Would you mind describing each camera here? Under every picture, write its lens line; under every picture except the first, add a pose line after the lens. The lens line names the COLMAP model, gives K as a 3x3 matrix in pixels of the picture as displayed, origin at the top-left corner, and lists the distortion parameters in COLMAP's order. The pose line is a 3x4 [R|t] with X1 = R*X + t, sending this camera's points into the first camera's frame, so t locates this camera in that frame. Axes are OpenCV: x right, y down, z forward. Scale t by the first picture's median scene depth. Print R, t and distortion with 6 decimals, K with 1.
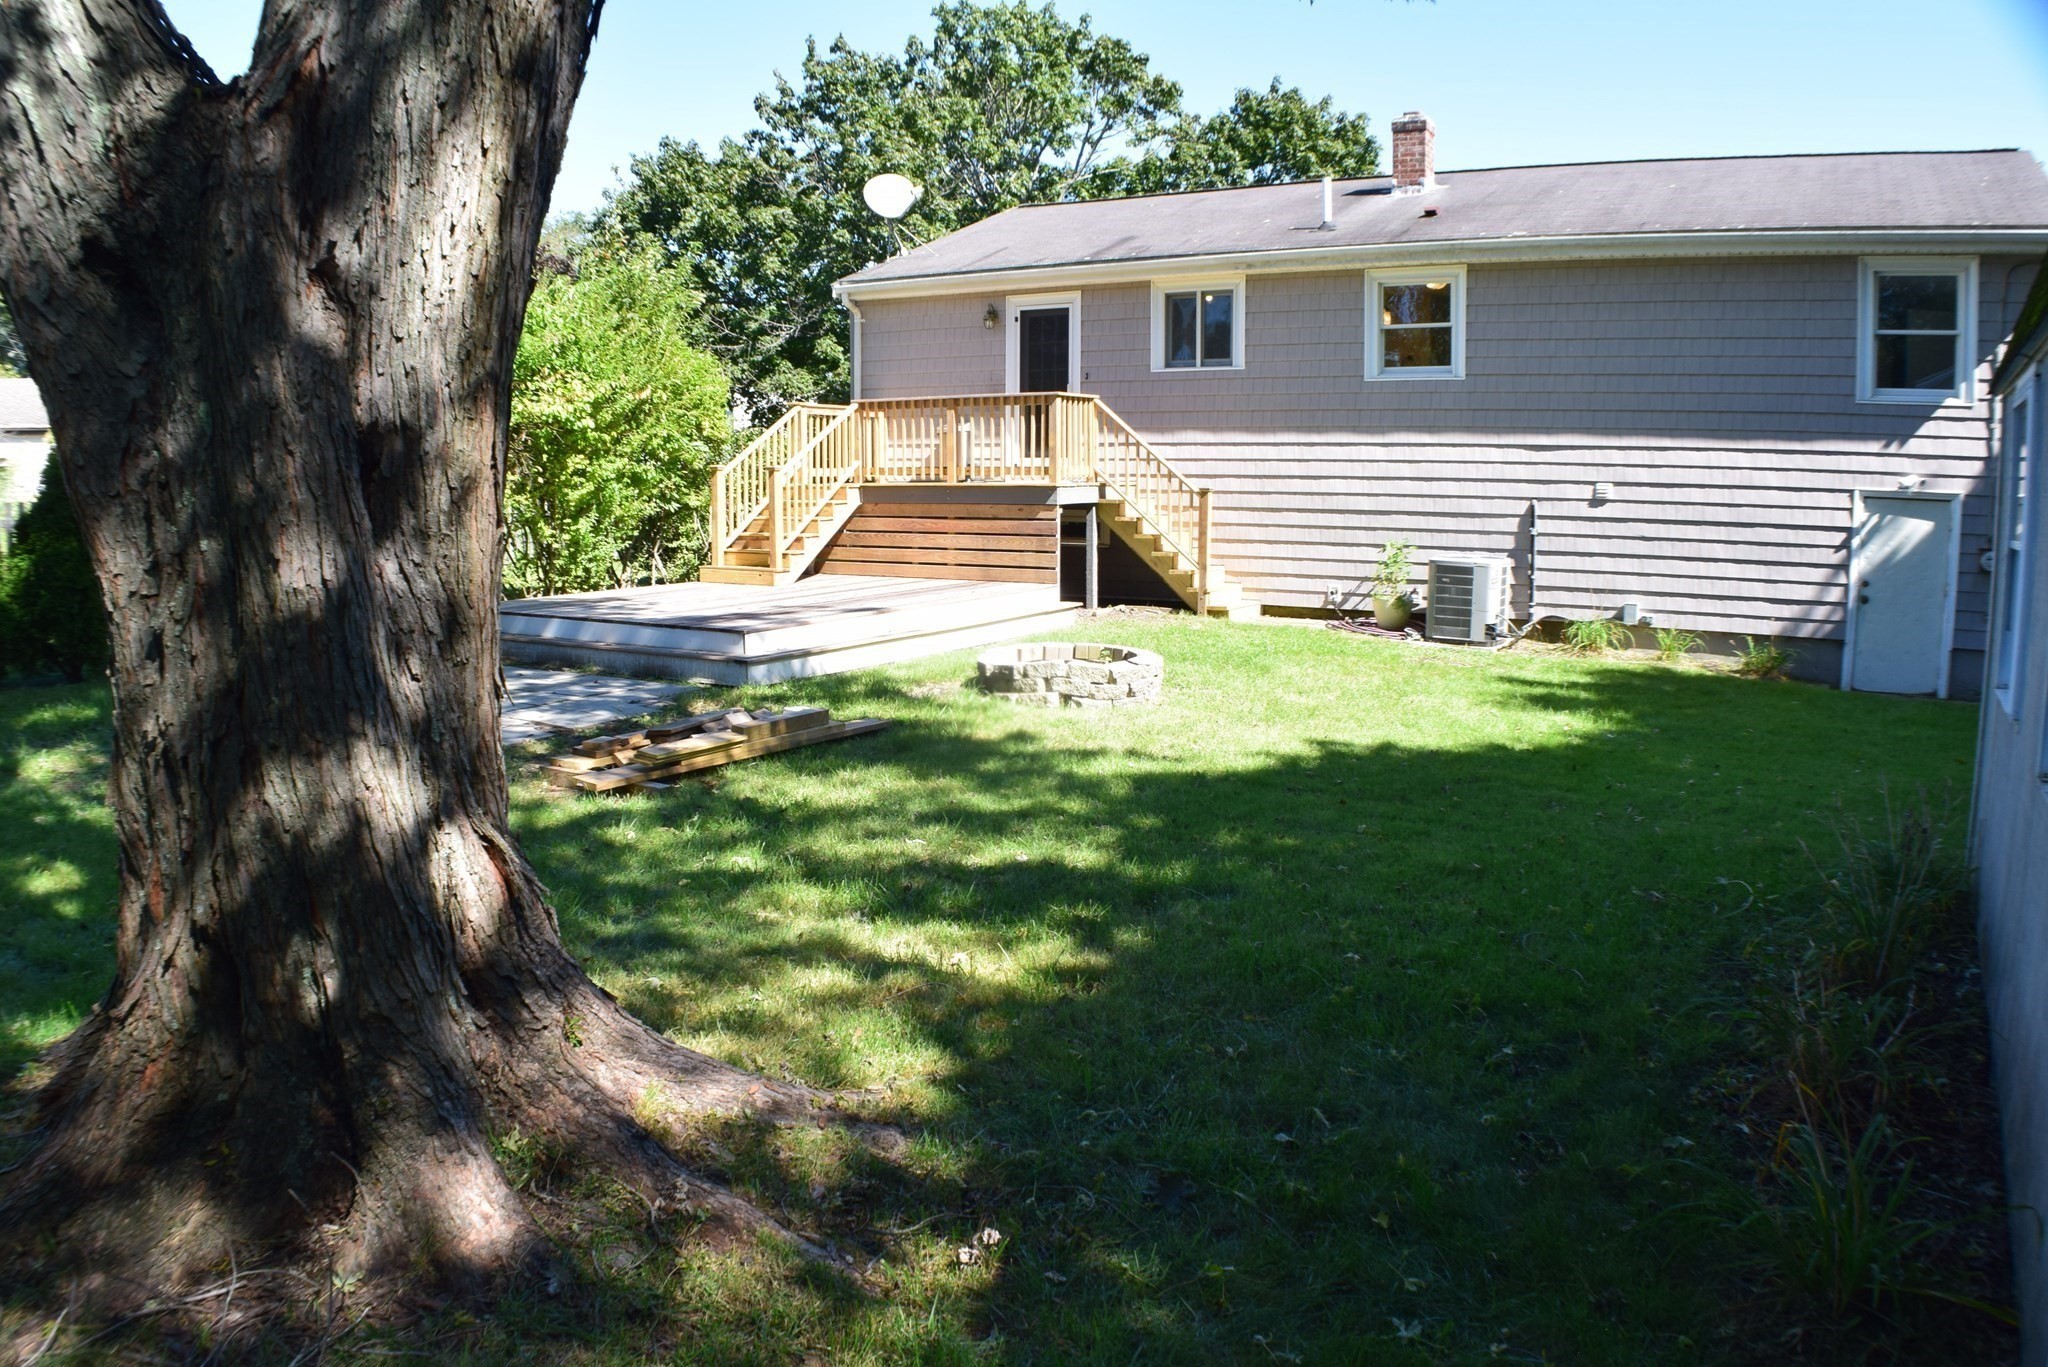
lens RADIAL K [[1463.8, 0, 1024.0], [0, 1463.8, 683.5], [0, 0, 1]] dist [-0.159170, -0.004090]
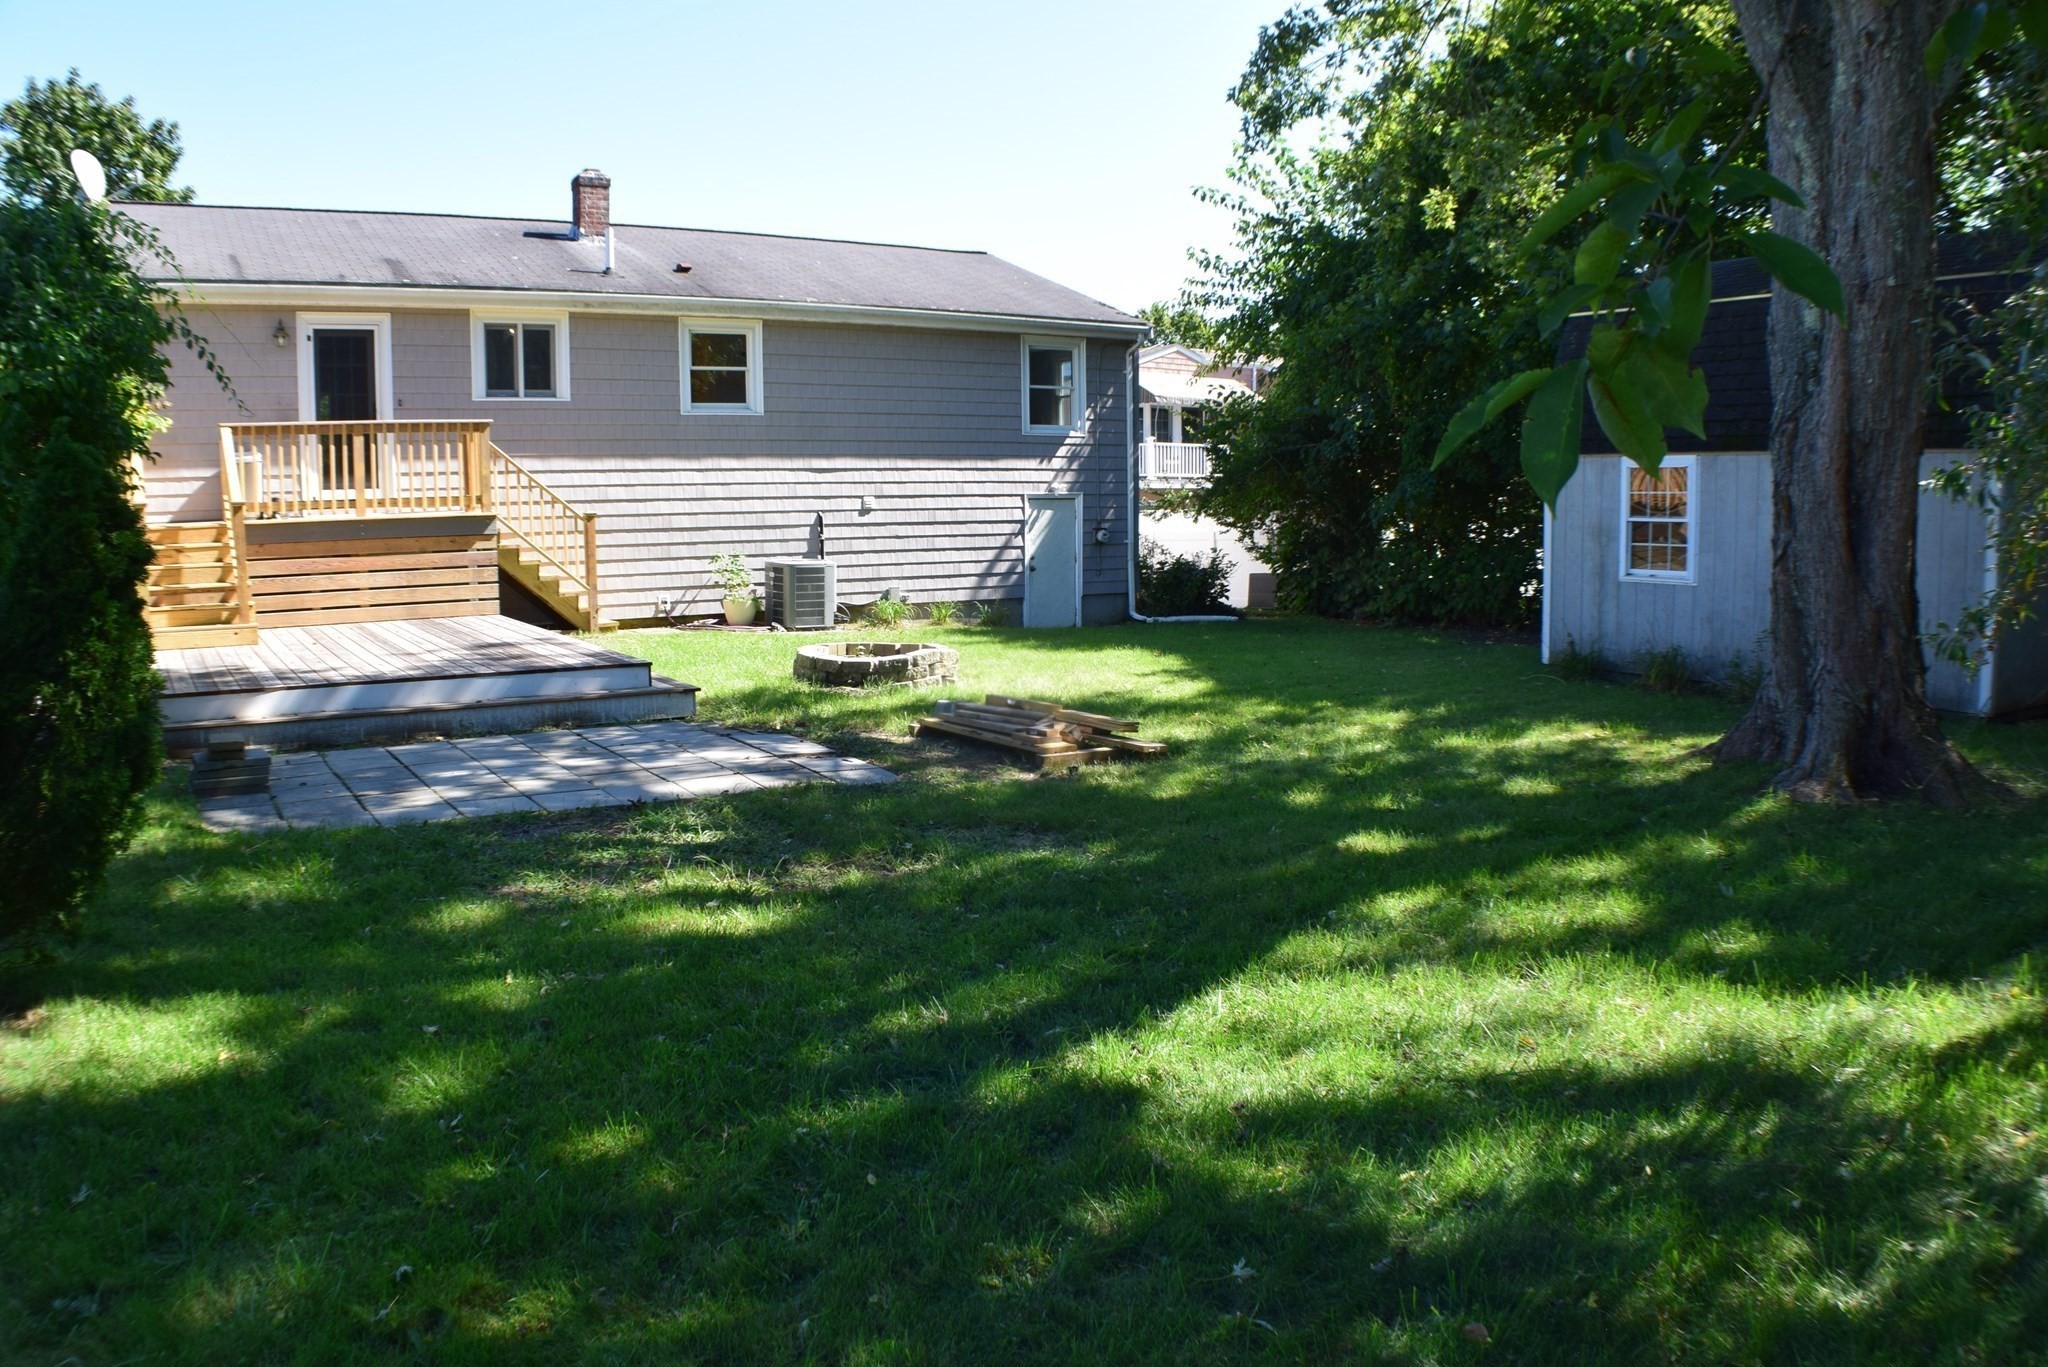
lens RADIAL K [[1463.8, 0, 1024.0], [0, 1463.8, 683.5], [0, 0, 1]] dist [-0.159170, -0.004090]
pose [[0.455168, -0.122372, 0.881957, -0.671753], [0.136376, 0.988405, 0.066760, -0.038489], [-0.879900, 0.089891, 0.466579, 0.247085]]
